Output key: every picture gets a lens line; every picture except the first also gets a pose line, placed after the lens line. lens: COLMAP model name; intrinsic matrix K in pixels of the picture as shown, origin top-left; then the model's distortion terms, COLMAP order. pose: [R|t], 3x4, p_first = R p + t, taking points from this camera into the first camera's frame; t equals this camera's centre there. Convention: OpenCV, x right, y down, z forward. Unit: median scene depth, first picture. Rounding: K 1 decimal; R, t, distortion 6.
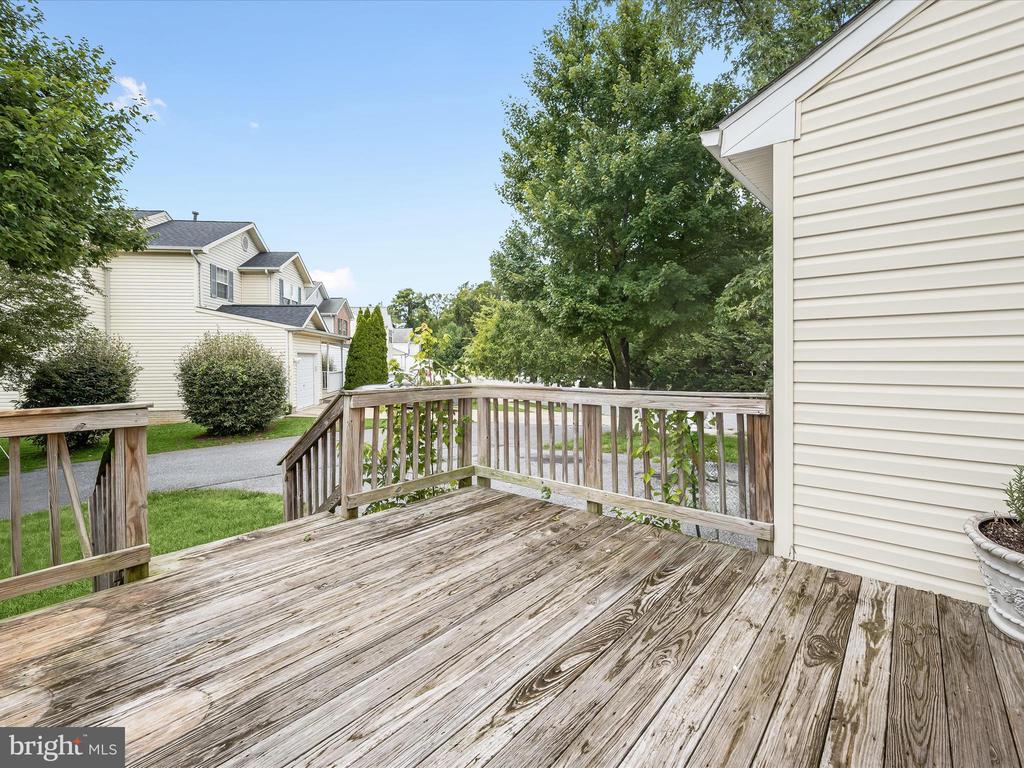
lens RADIAL K [[454.8, 0, 523.9], [0, 454.8, 359.5], [0, 0, 1]] dist [-0.000742, 0.000383]
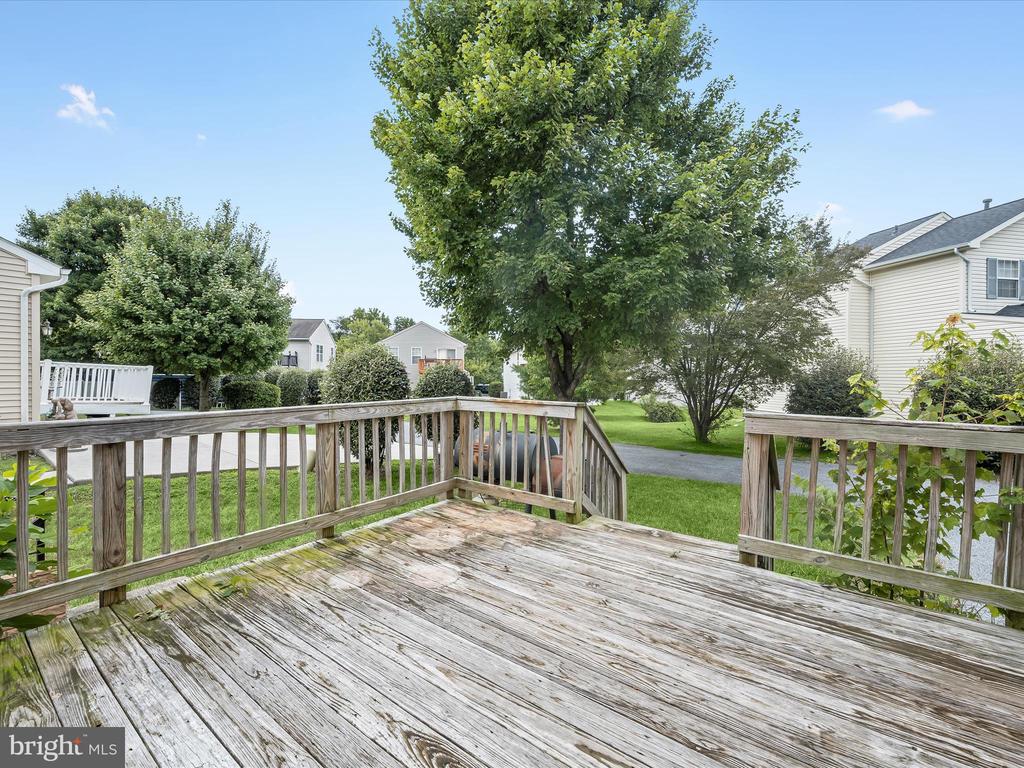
lens RADIAL K [[454.8, 0, 519.0], [0, 454.8, 377.5], [0, 0, 1]] dist [-0.000742, 0.000383]
pose [[0.070181, 0.016341, -0.997400, 0.505073], [-0.007870, 0.999844, 0.015827, -0.005071], [0.997503, 0.006739, 0.070299, 0.623520]]
